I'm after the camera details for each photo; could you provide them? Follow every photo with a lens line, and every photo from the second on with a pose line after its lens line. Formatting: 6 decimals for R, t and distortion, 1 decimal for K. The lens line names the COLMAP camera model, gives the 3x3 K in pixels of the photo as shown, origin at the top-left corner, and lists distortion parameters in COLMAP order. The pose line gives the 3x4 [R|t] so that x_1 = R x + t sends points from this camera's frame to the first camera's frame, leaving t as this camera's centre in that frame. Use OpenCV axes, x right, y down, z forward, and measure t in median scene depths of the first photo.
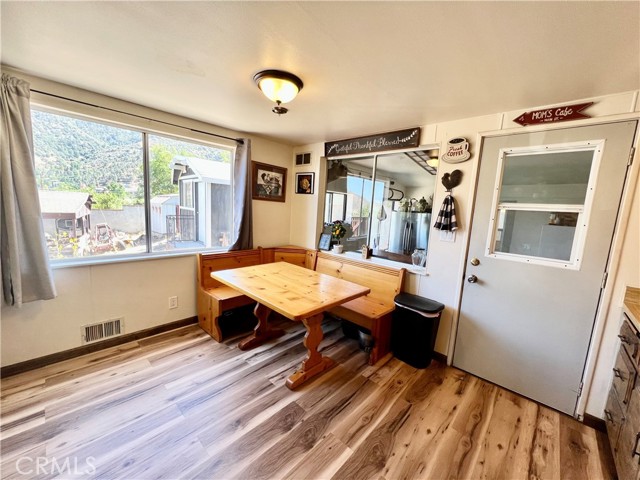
lens RADIAL K [[257.1, 0, 319.4], [0, 257.1, 241.3], [0, 0, 1]] dist [-0.000112, 0.000427]
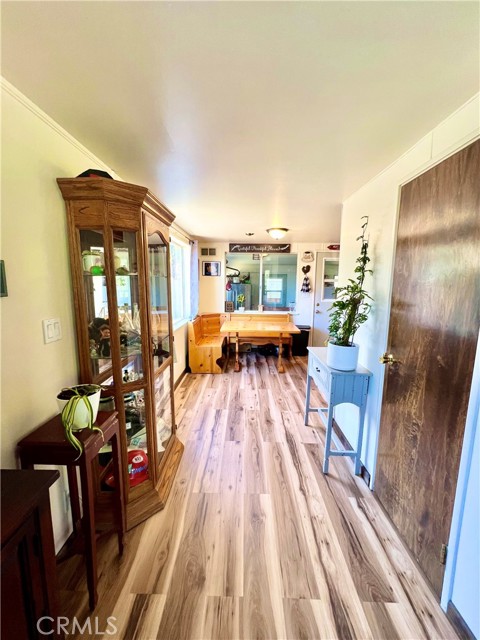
lens RADIAL K [[265.7, 0, 240.0], [0, 265.7, 320.0], [0, 0, 1]] dist [0.001024, 0.000000]
pose [[0.744312, -0.142685, 0.652412, -1.438994], [0.124444, 0.989432, 0.074419, -0.046043], [-0.656135, 0.025797, 0.754202, -0.345605]]
